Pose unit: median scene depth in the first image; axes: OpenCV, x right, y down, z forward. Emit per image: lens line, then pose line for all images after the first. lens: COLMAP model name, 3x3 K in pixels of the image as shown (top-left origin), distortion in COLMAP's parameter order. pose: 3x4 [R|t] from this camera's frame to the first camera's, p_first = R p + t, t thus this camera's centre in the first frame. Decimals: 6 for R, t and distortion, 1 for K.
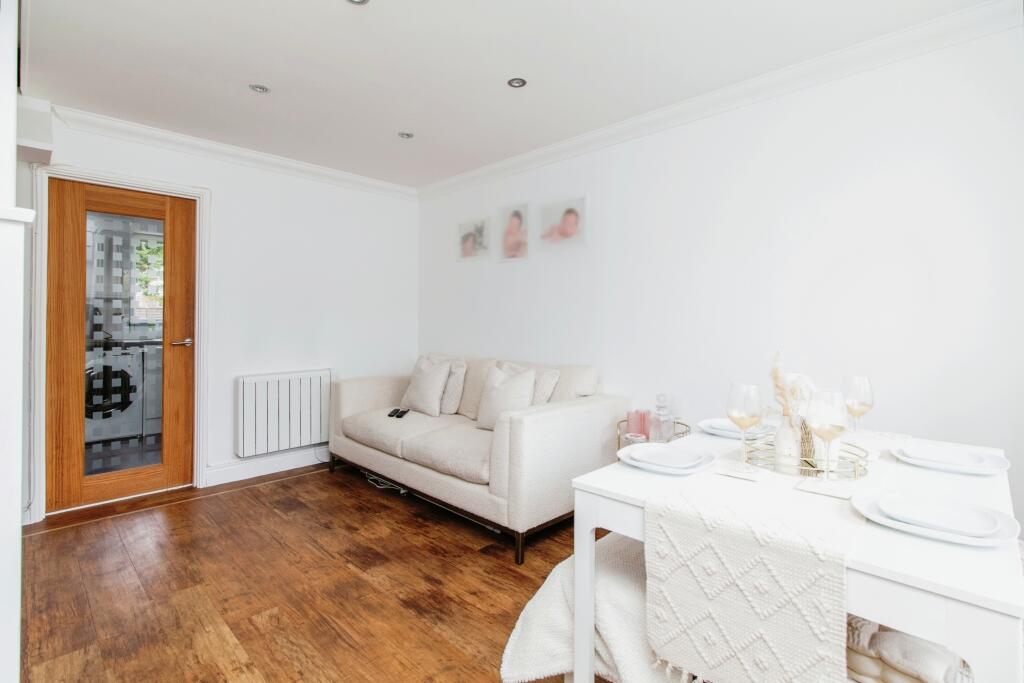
lens RADIAL K [[483.3, 0, 514.7], [0, 483.3, 323.3], [0, 0, 1]] dist [-0.000293, 0.000109]
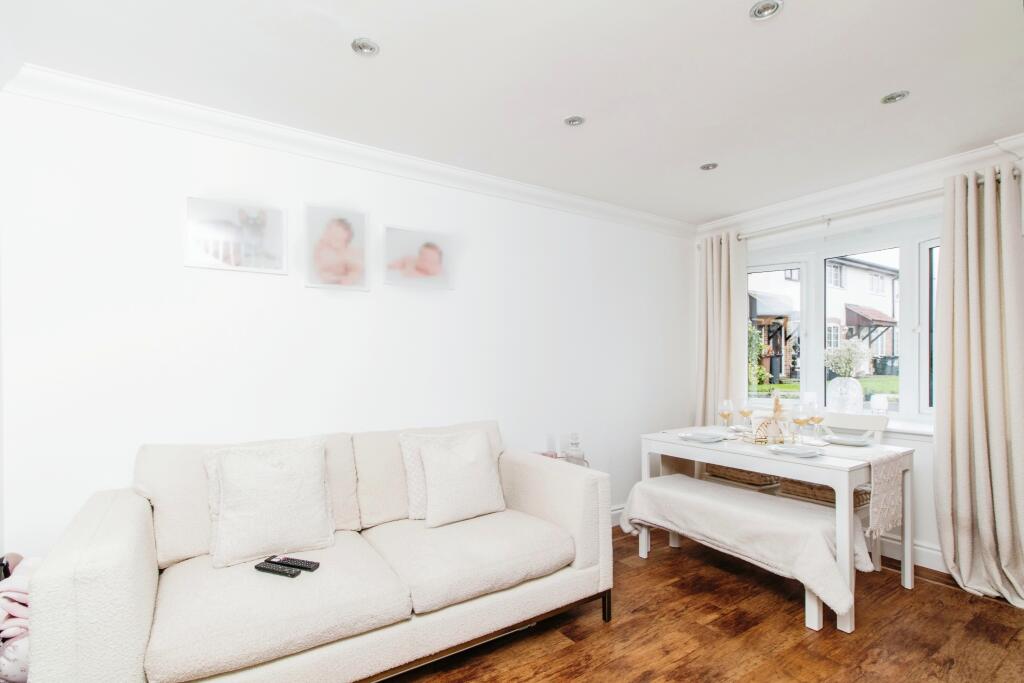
lens RADIAL K [[486.6, 0, 511.0], [0, 486.6, 360.7], [0, 0, 1]] dist [-0.000469, 0.000066]
pose [[0.221613, -0.014690, 0.975024, -0.759106], [0.002407, 0.999892, 0.014518, -0.043580], [-0.975132, -0.000870, 0.221624, 0.728280]]
